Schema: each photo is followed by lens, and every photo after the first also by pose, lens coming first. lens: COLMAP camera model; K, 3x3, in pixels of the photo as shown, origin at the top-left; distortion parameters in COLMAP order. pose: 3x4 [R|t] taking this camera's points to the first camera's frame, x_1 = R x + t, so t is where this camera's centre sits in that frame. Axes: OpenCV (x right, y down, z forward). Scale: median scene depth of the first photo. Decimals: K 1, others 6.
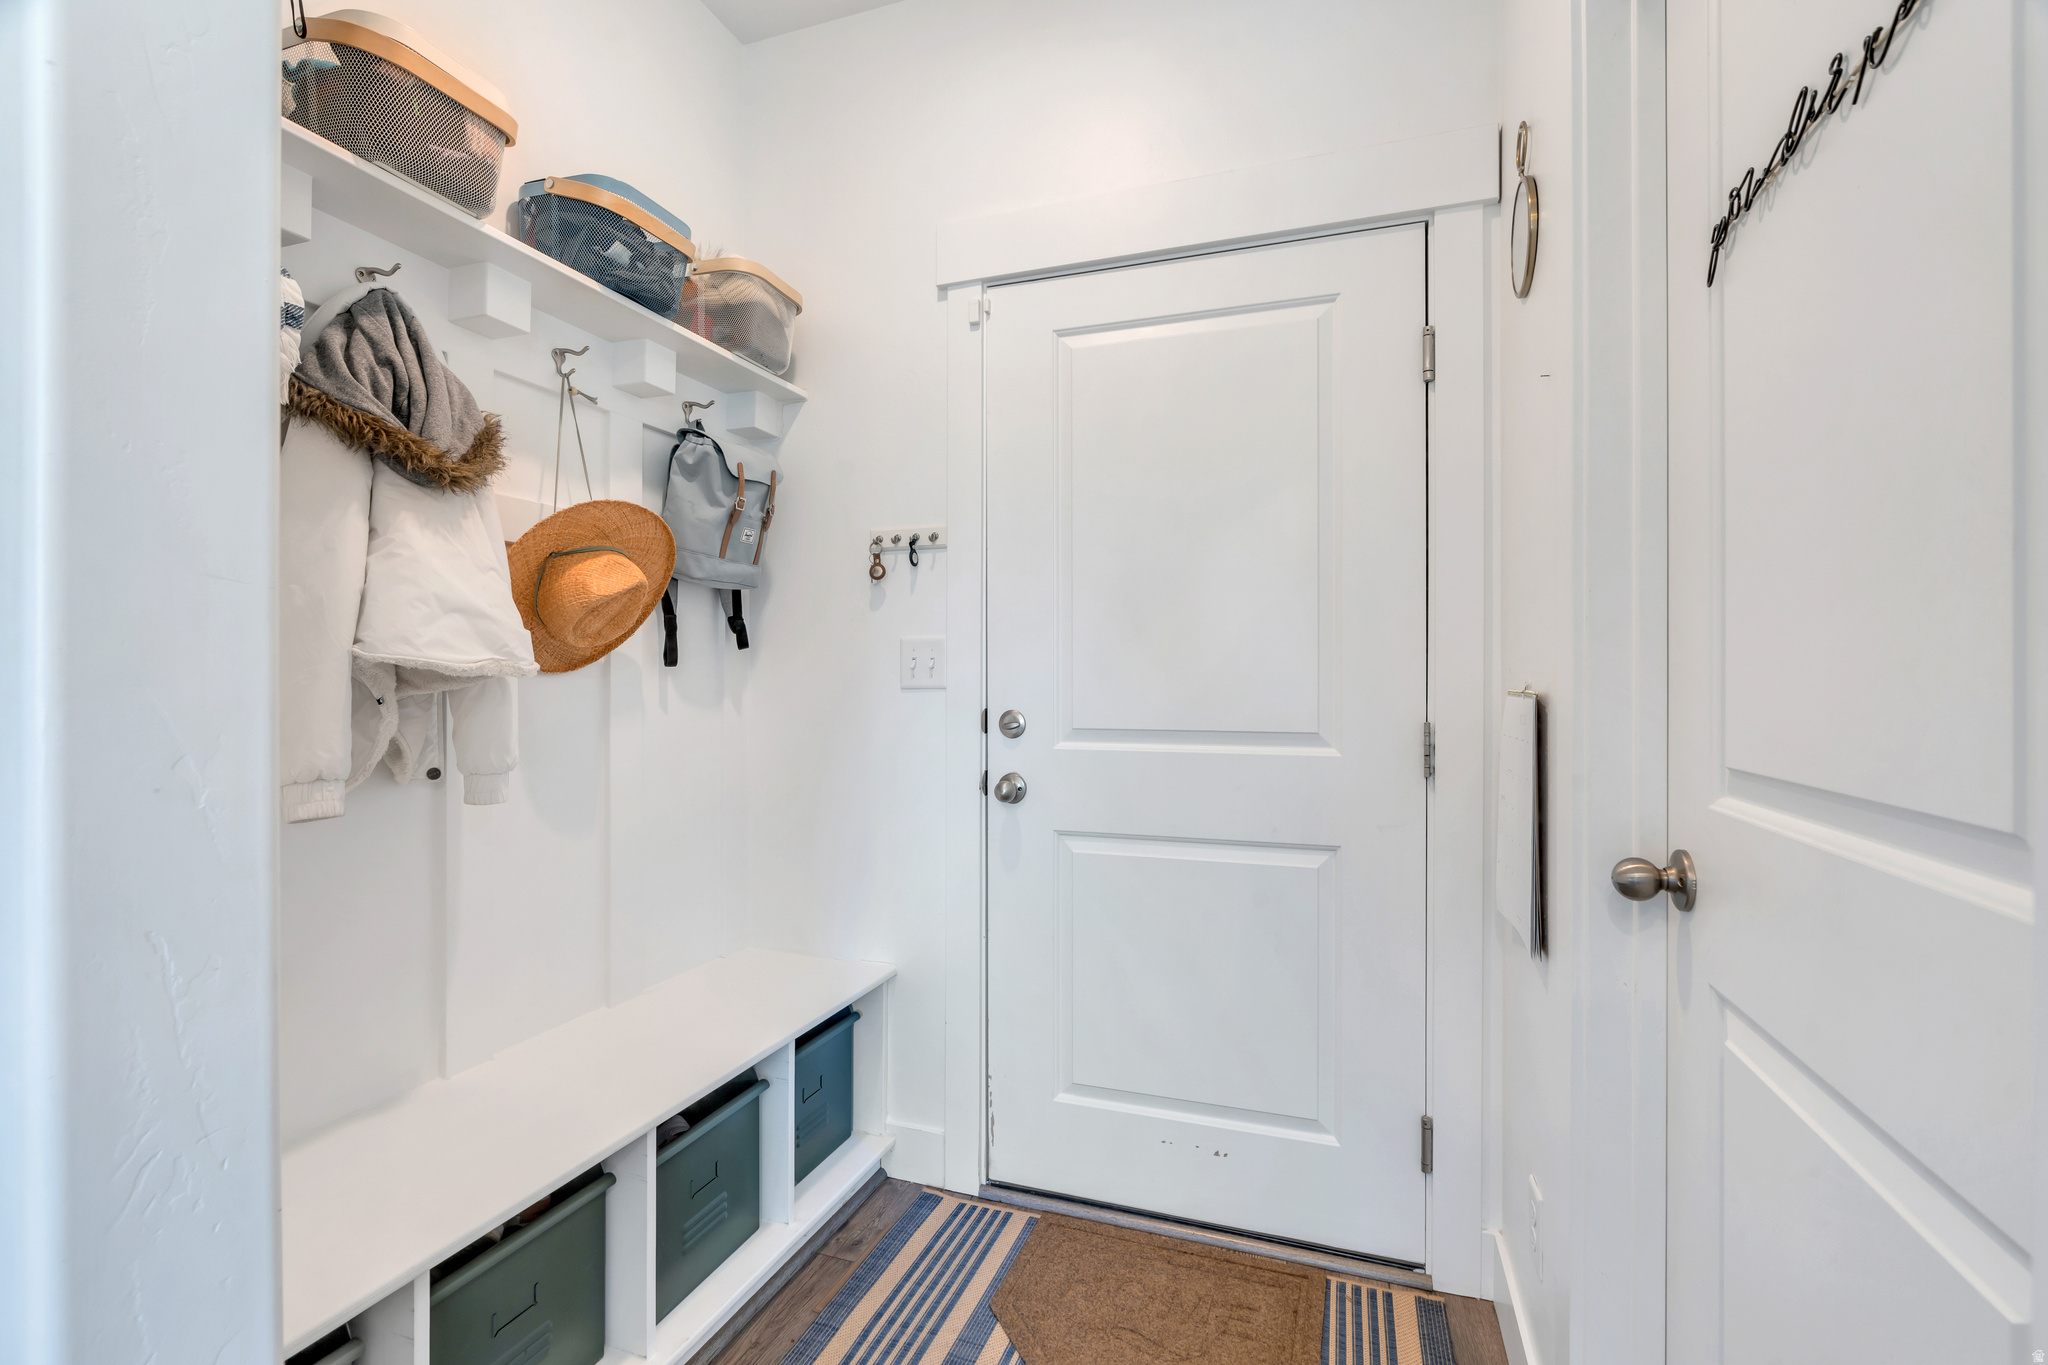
lens RADIAL K [[923.7, 0, 1034.6], [0, 923.7, 677.6], [0, 0, 1]] dist [-0.008684, 0.001315]
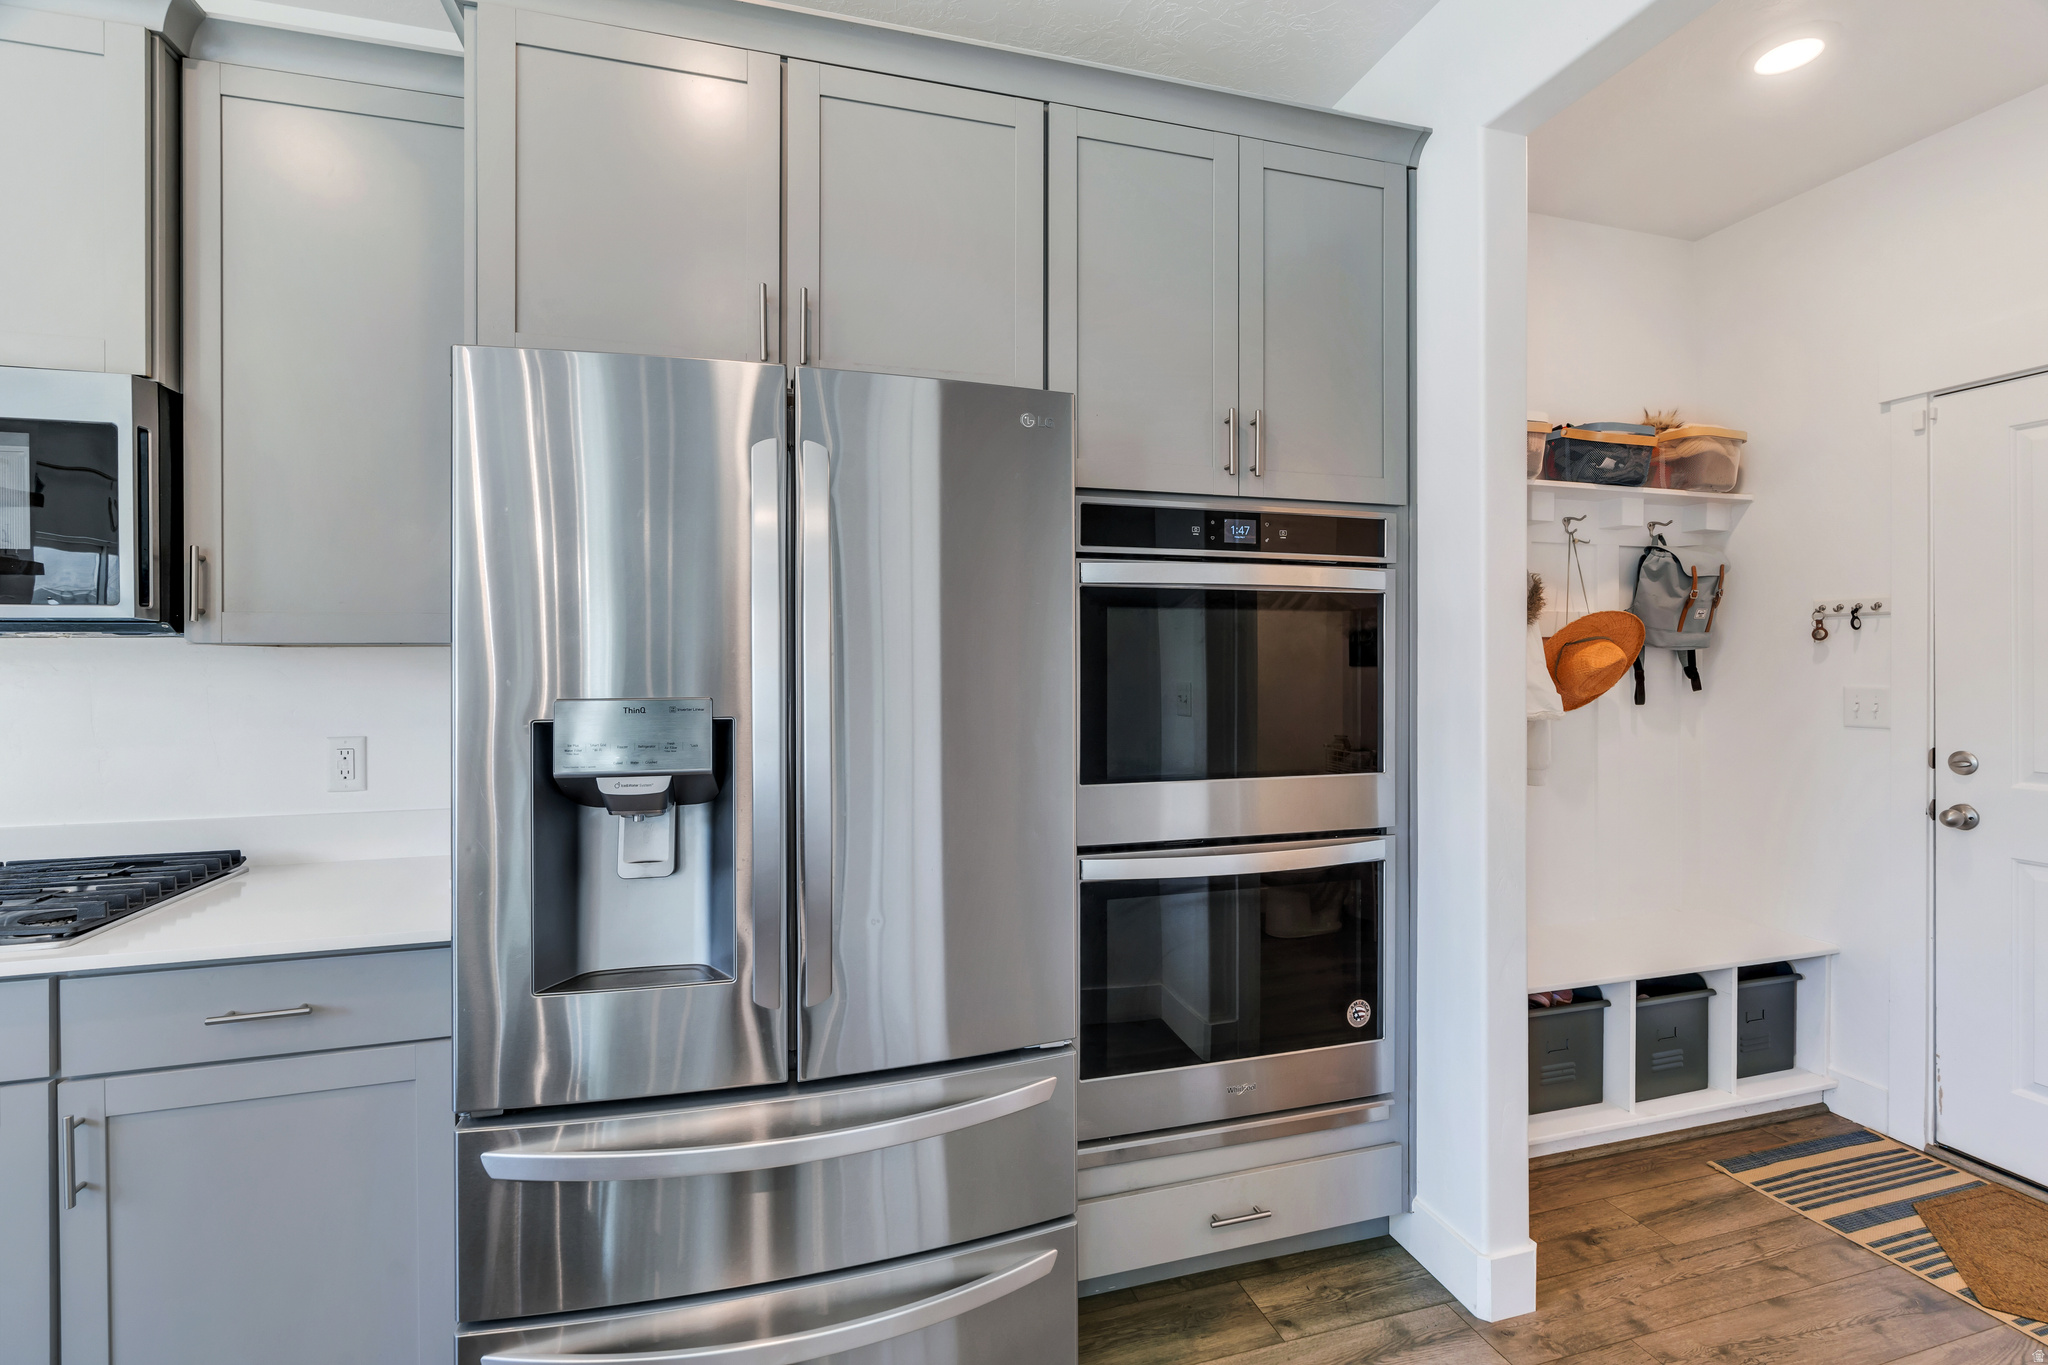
lens RADIAL K [[923.7, 0, 1025.2], [0, 923.7, 662.4], [0, 0, 1]] dist [-0.008684, 0.001315]
pose [[0.590137, -0.000757, -0.807303, 0.215703], [0.002084, 0.999998, 0.000585, -0.081867], [0.807300, -0.002027, 0.590137, -0.664872]]
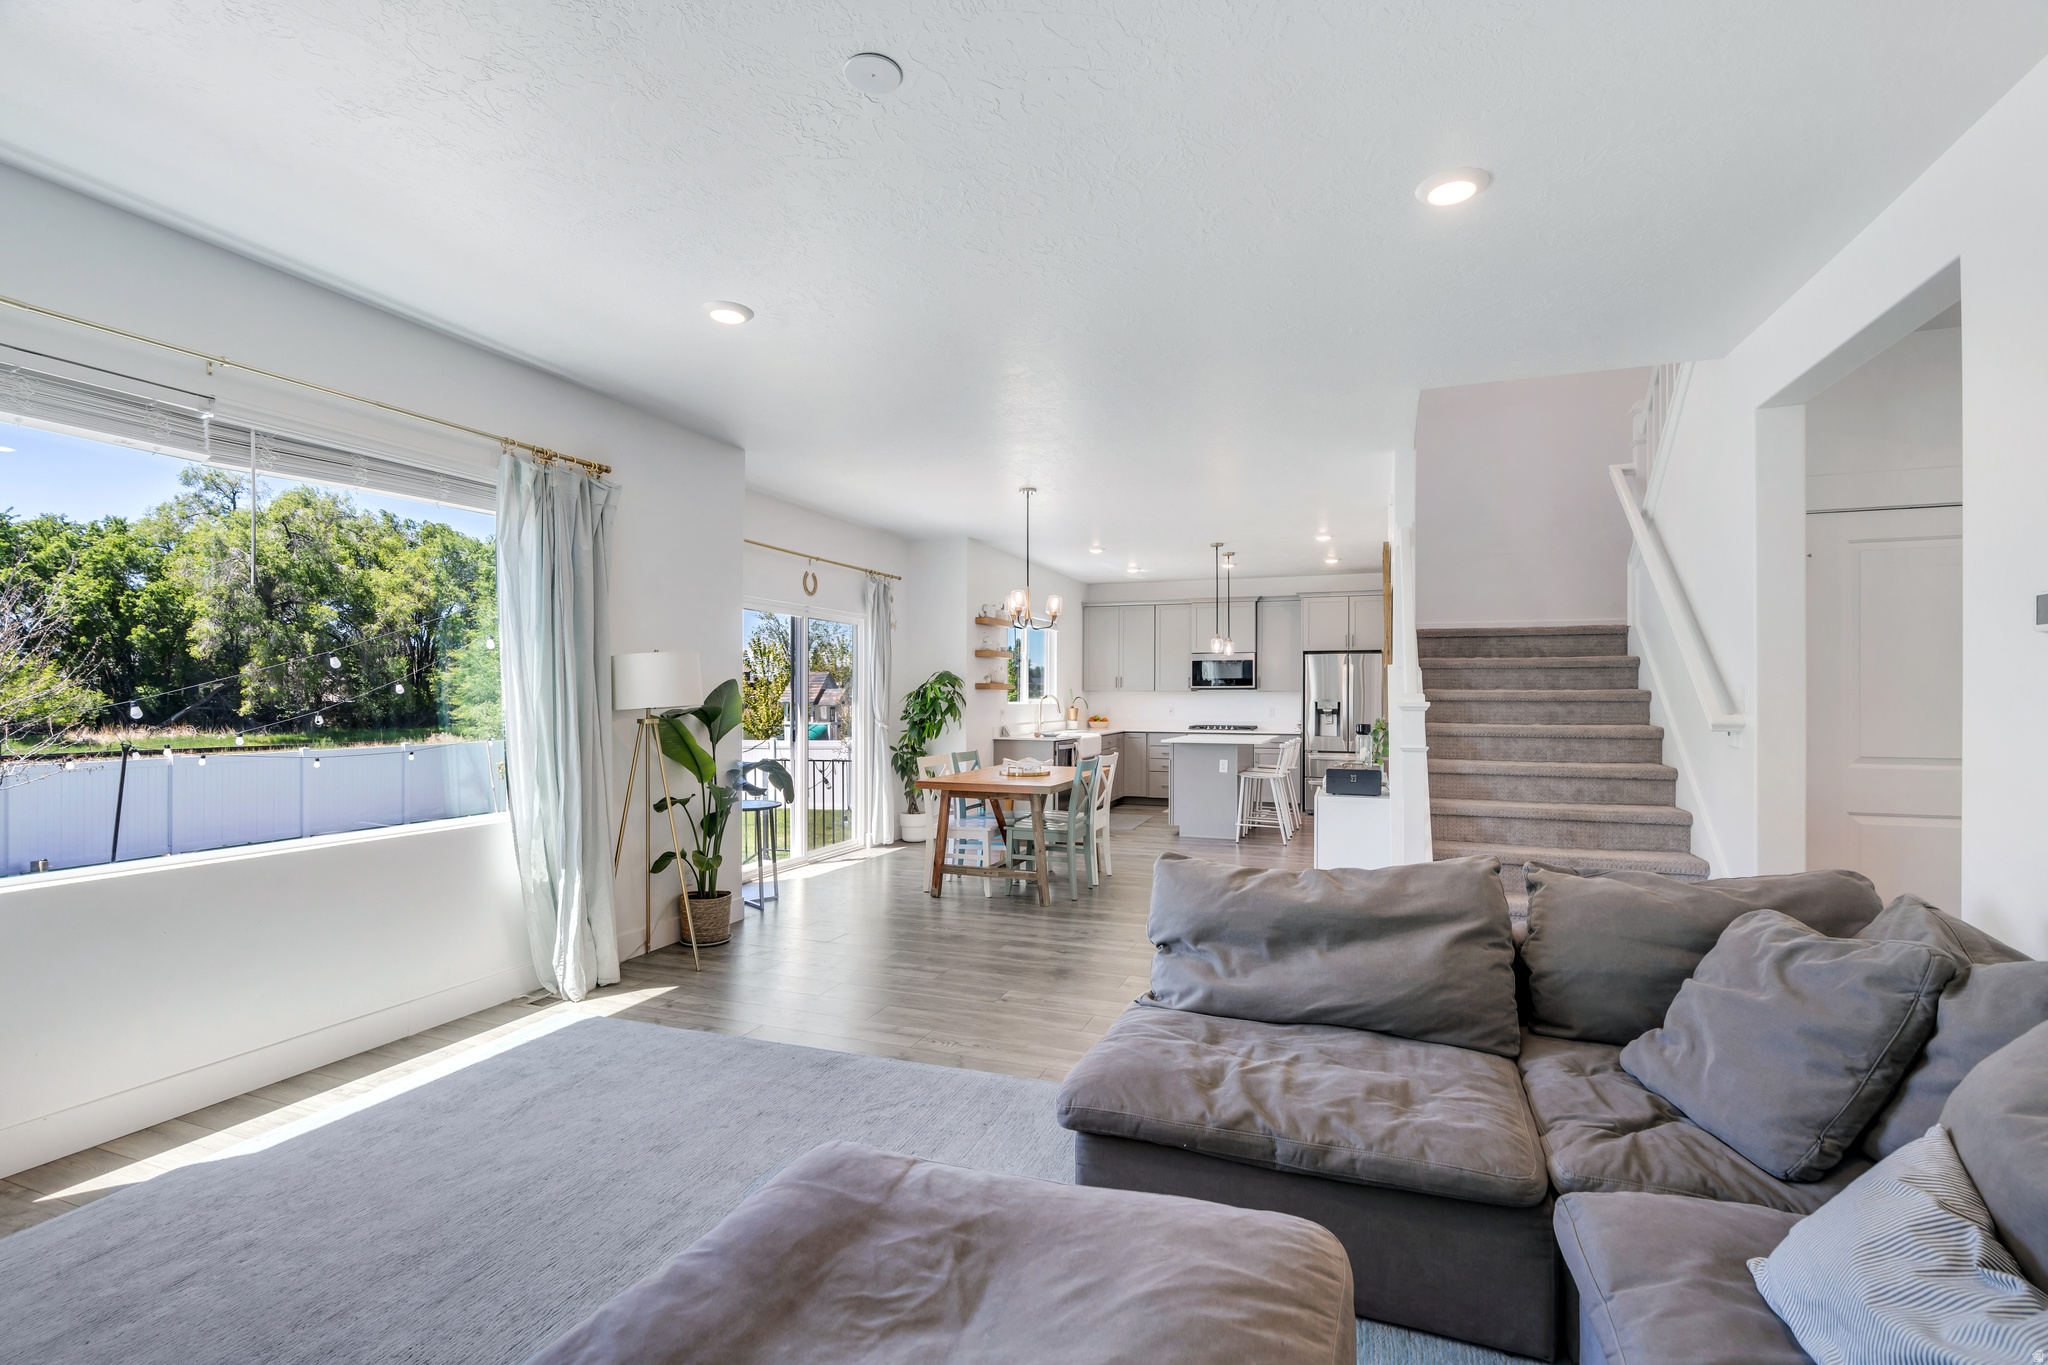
lens RADIAL K [[923.7, 0, 1024.4], [0, 923.7, 695.6], [0, 0, 1]] dist [-0.008684, 0.001315]
pose [[-0.017094, 0.001814, -0.999852, 4.408834], [-0.003909, 0.999991, 0.001881, -0.080789], [0.999846, 0.003941, -0.017087, -2.012635]]
